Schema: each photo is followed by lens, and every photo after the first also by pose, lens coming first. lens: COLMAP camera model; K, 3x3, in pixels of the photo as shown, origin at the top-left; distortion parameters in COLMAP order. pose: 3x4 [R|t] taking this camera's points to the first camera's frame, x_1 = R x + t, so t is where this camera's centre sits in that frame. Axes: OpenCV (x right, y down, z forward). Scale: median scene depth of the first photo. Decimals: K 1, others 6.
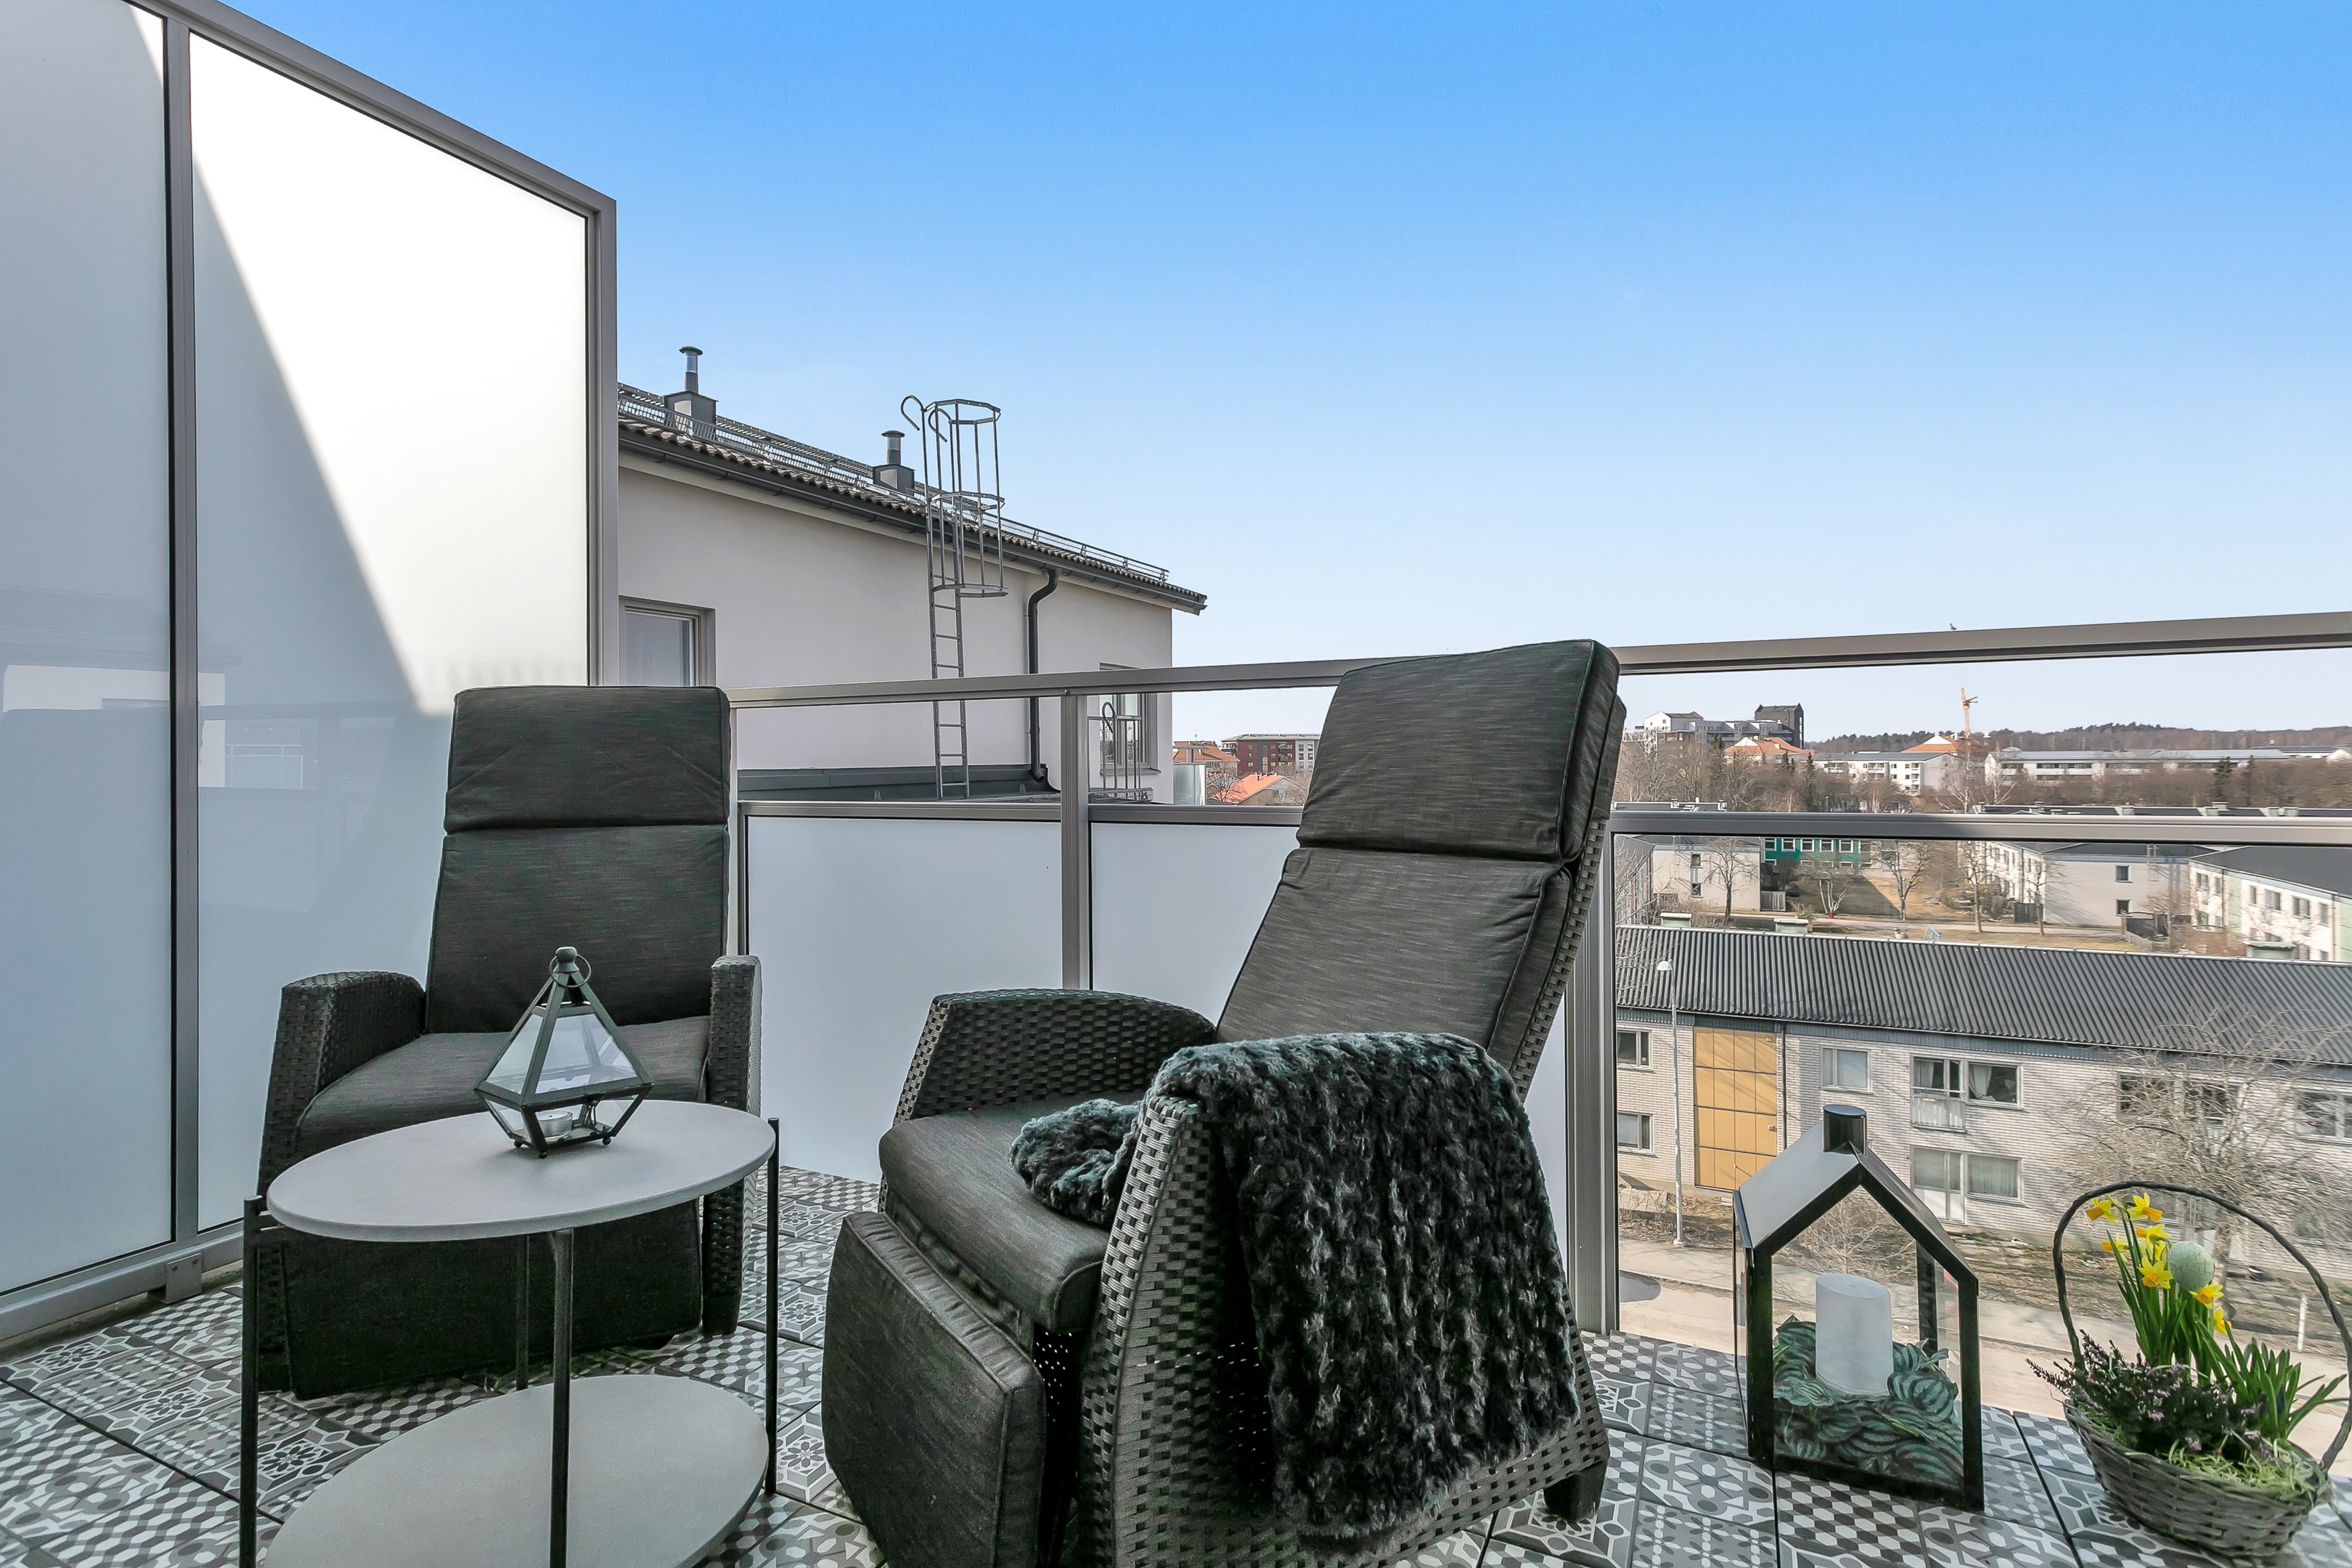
lens RADIAL K [[1153.6, 0, 1174.8], [0, 1153.6, 771.9], [0, 0, 1]] dist [0.011098, -0.000549]
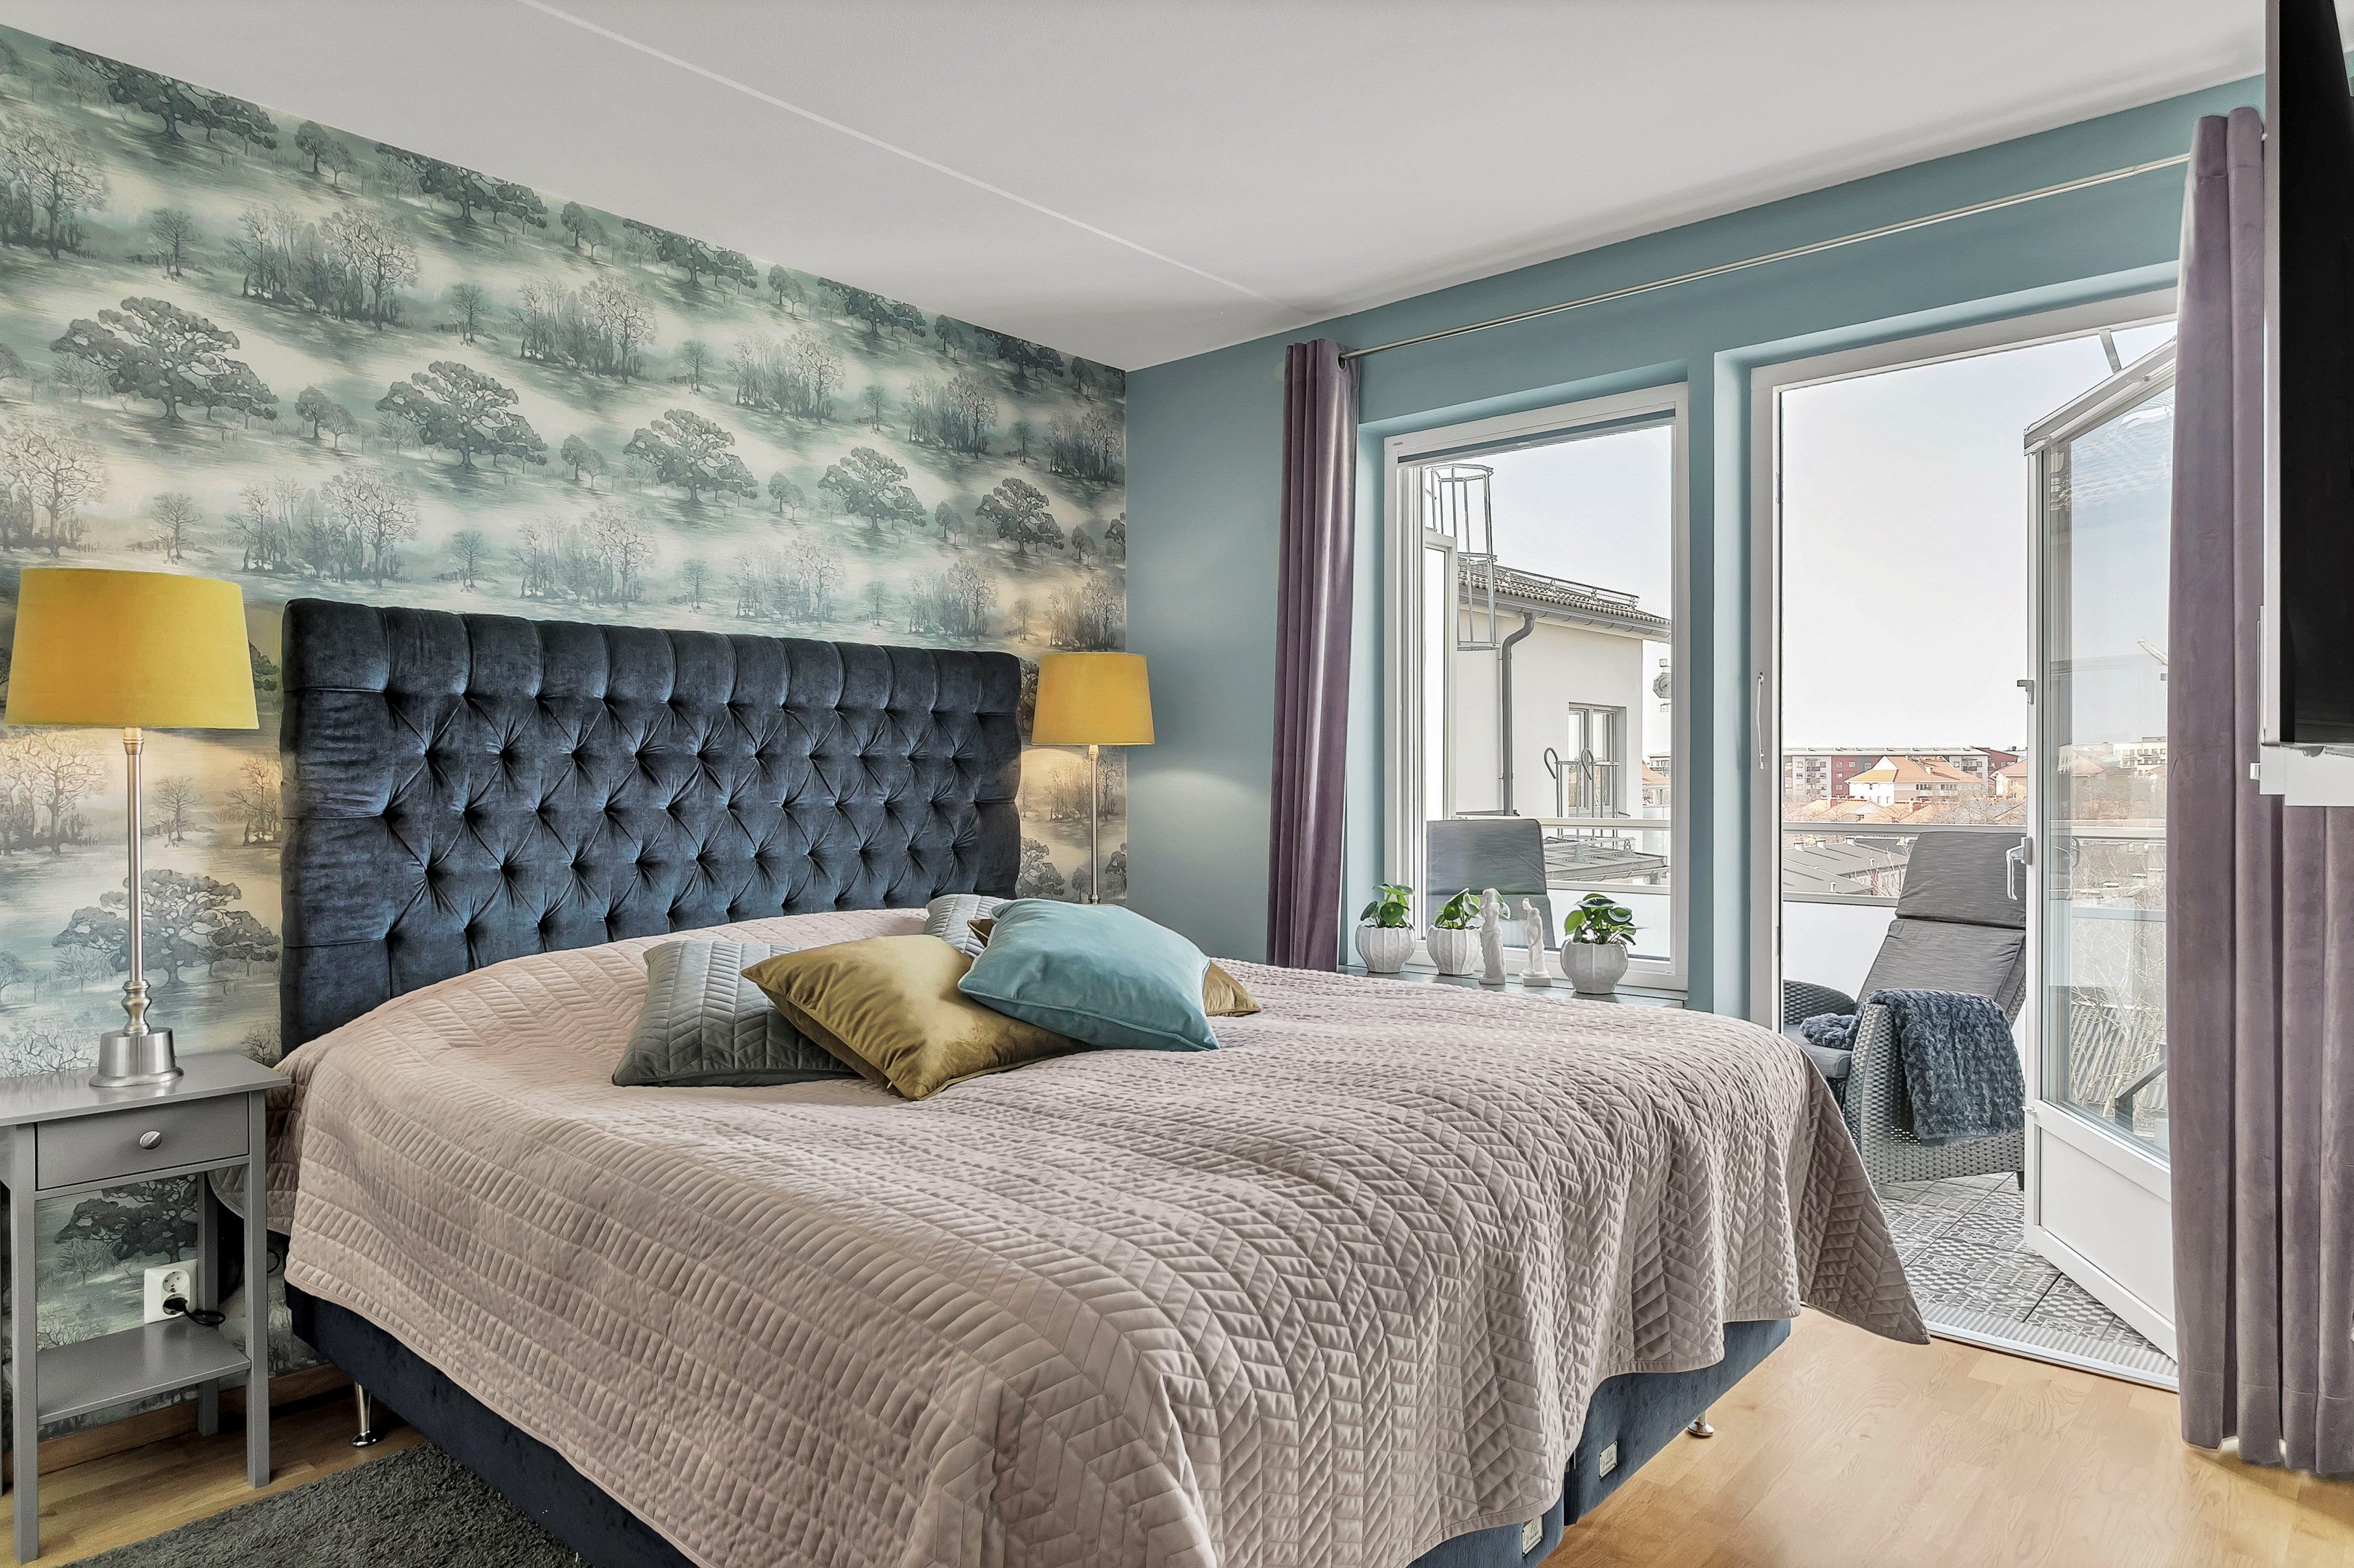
lens RADIAL K [[1454.8, 0, 1169.8], [0, 1454.8, 788.3], [0, 0, 1]] dist [0.011273, -0.006016]
pose [[0.963286, 0.006921, -0.268388, -0.027468], [-0.006988, 0.999975, 0.000707, -0.009929], [0.268387, 0.001194, 0.963311, -0.114597]]
